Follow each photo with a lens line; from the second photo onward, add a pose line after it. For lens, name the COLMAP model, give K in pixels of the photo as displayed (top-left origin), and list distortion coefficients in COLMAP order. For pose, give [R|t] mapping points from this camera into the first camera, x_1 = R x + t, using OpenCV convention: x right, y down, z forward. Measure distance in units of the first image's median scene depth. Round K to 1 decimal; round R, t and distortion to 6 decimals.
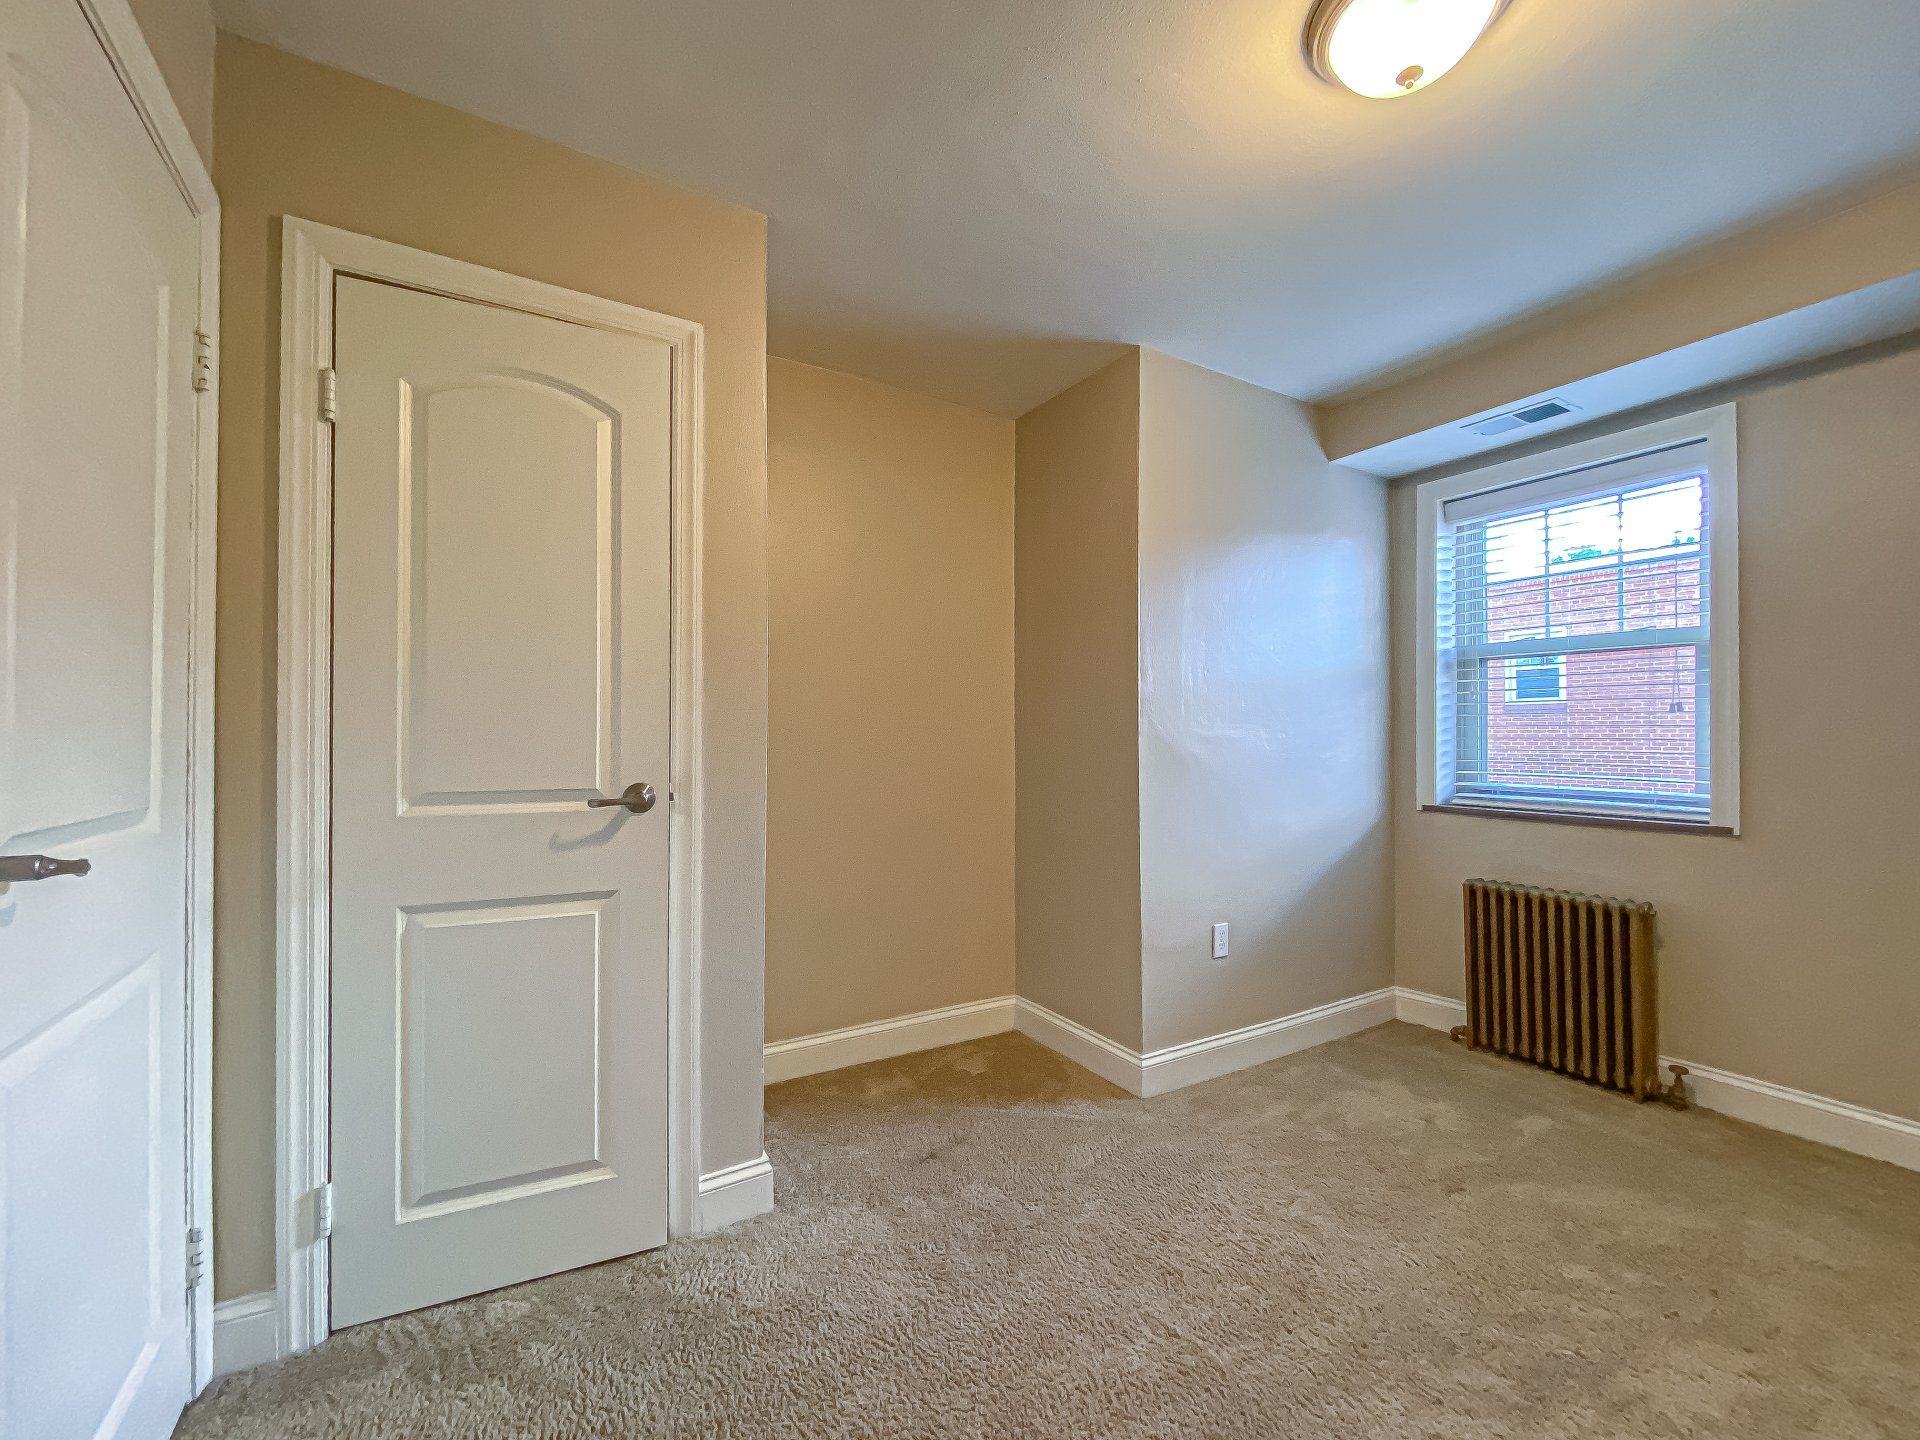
lens RADIAL K [[811.2, 0, 948.4], [0, 811.2, 749.5], [0, 0, 1]] dist [-0.000388, -0.001903]
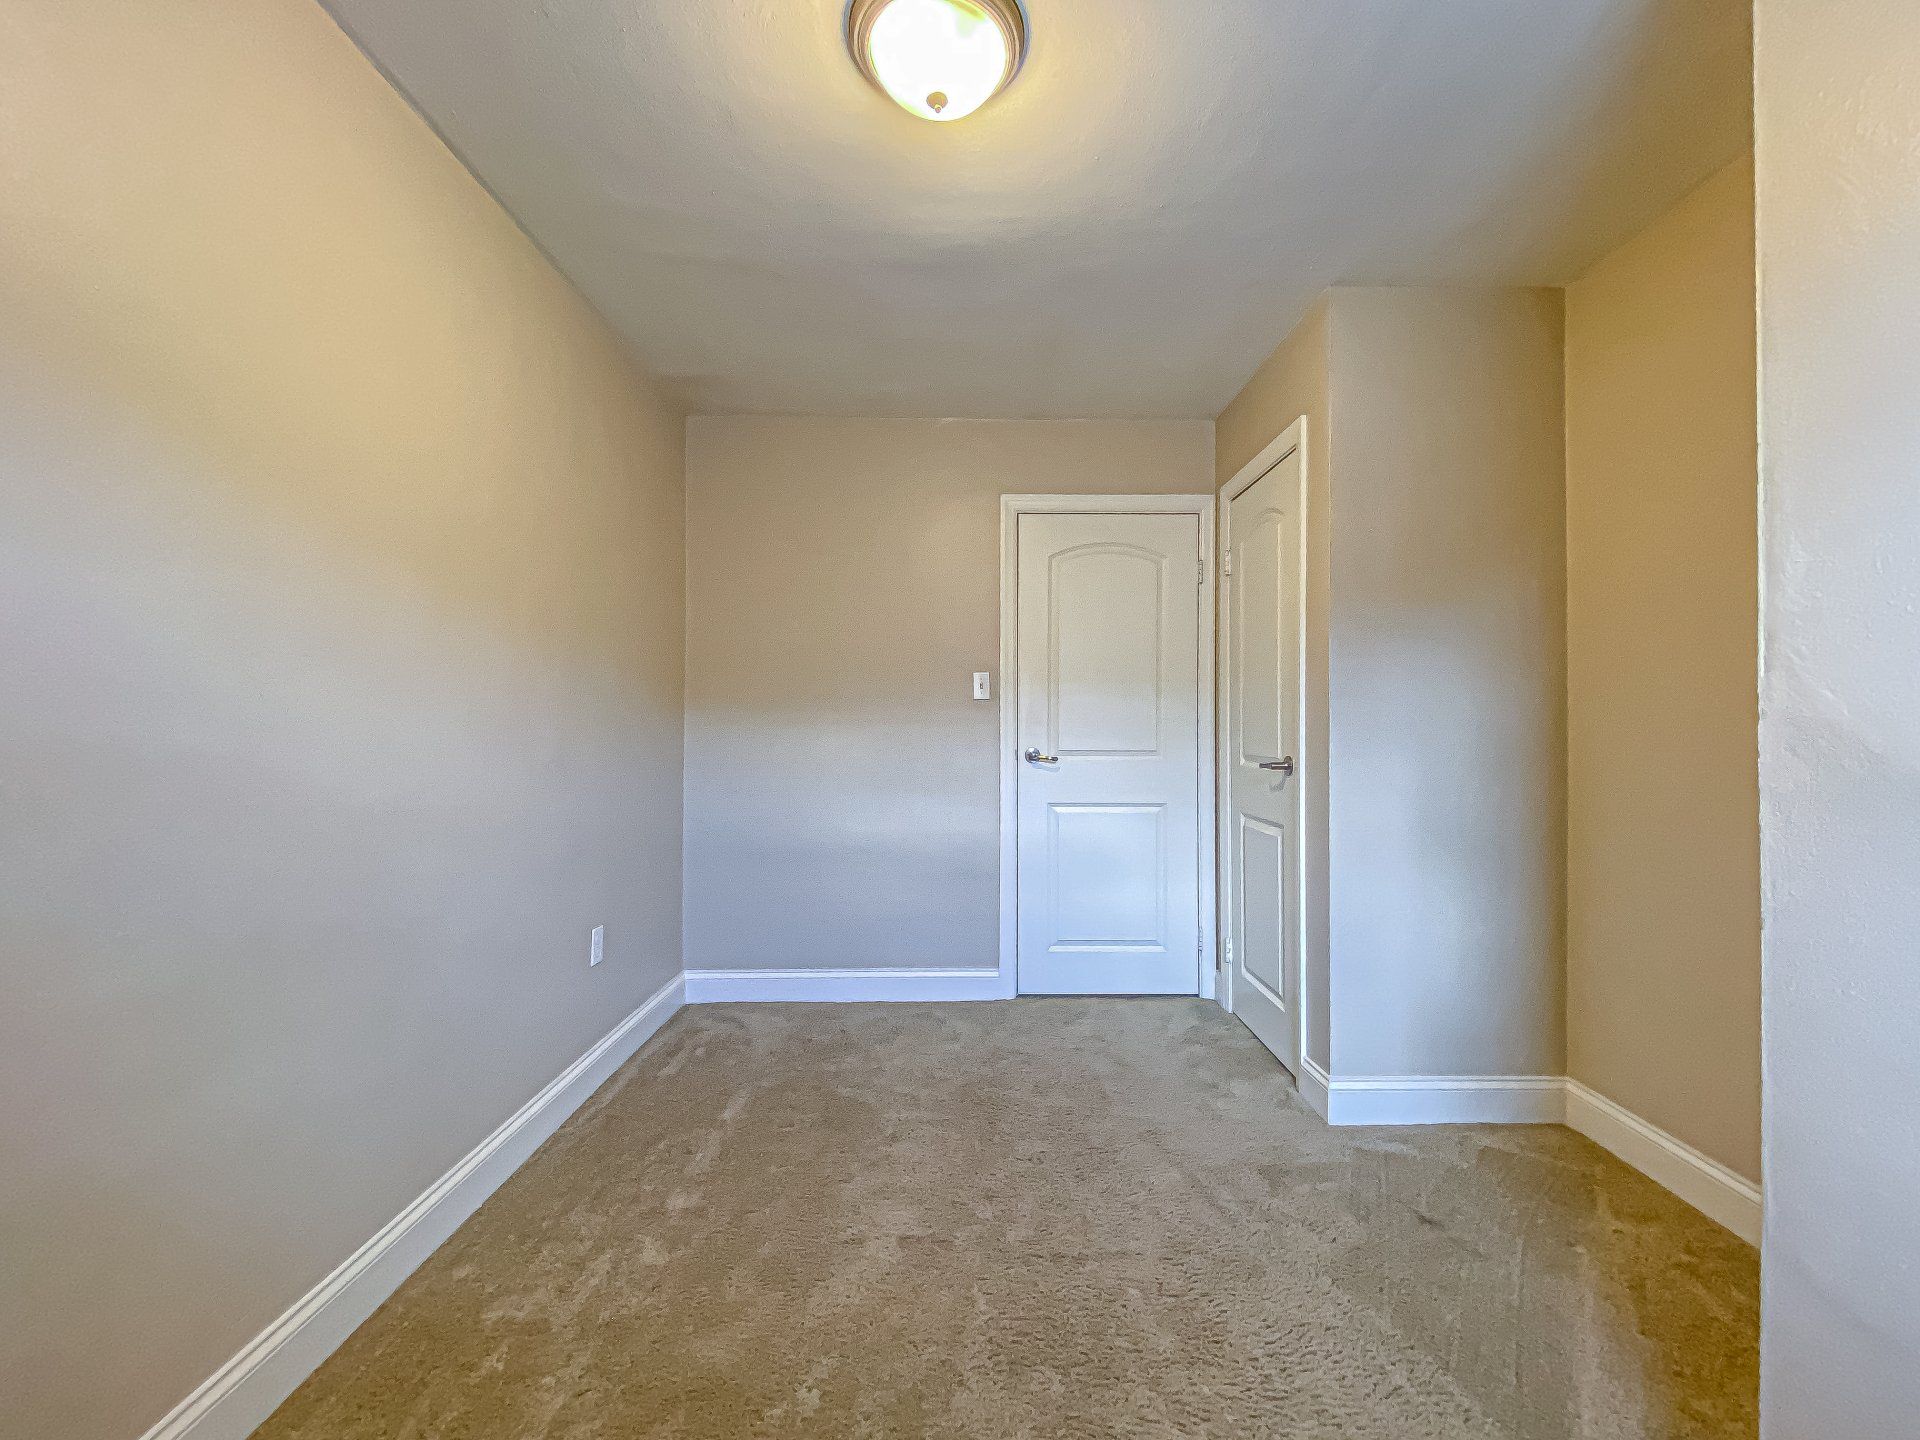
lens RADIAL K [[811.2, 0, 966.9], [0, 811.2, 729.7], [0, 0, 1]] dist [-0.000388, -0.001903]
pose [[-0.524031, 0.003397, -0.851693, 0.820487], [-0.010889, 0.999884, 0.010687, -0.009945], [0.851630, 0.014874, -0.523933, 0.899265]]
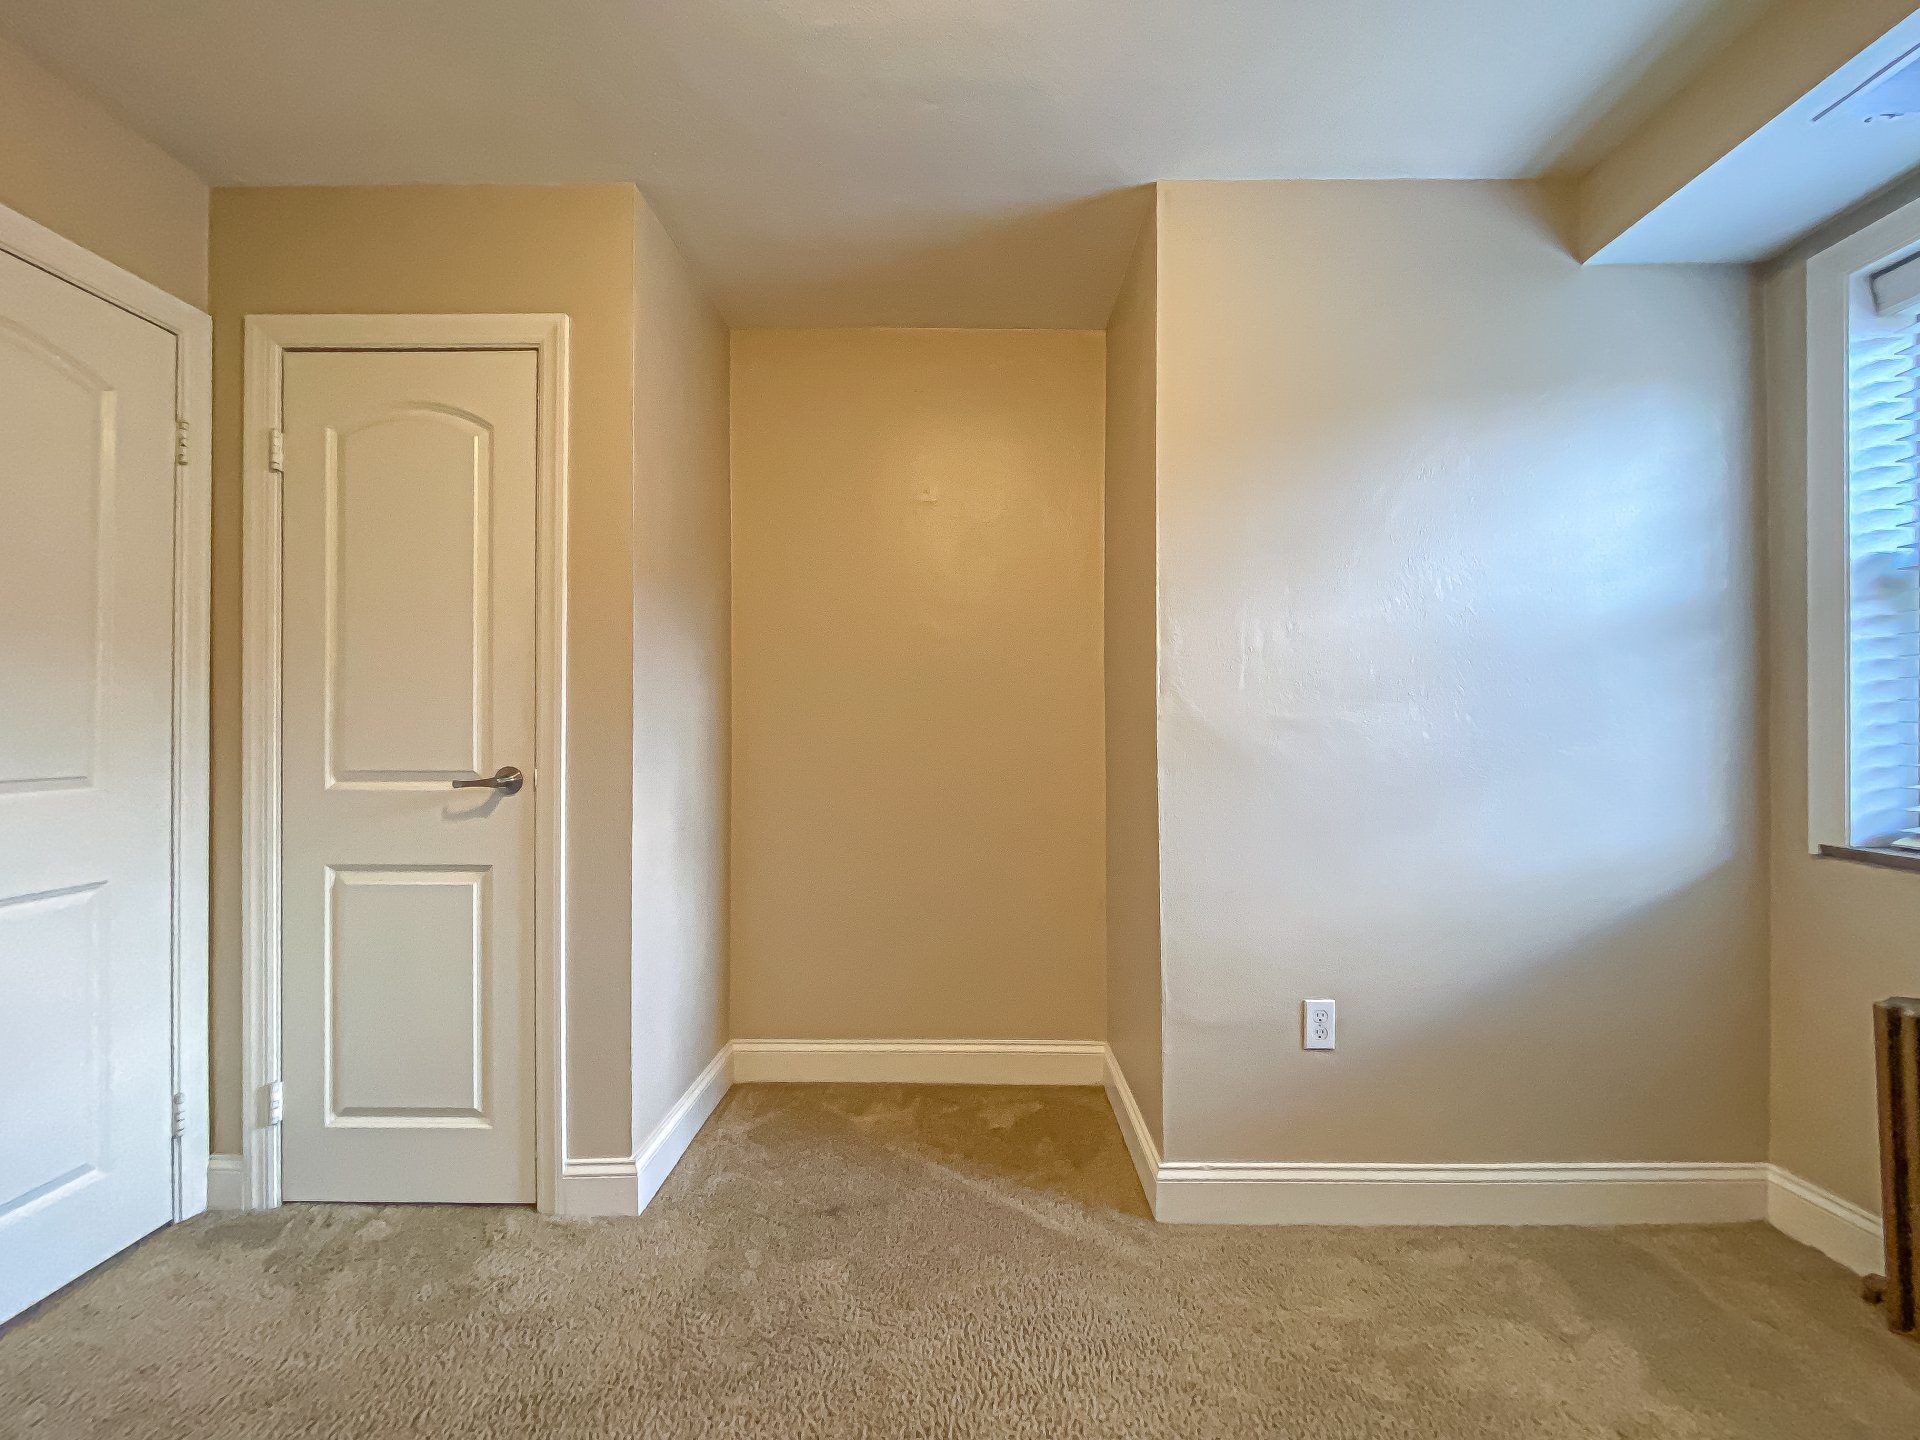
lens RADIAL K [[811.2, 0, 957.7], [0, 811.2, 726.5], [0, 0, 1]] dist [-0.000388, -0.001903]
pose [[0.851350, 0.001192, -0.524596, 0.466667], [-0.005592, 0.999961, -0.006803, -0.004476], [0.524568, 0.008726, 0.851324, 0.290693]]
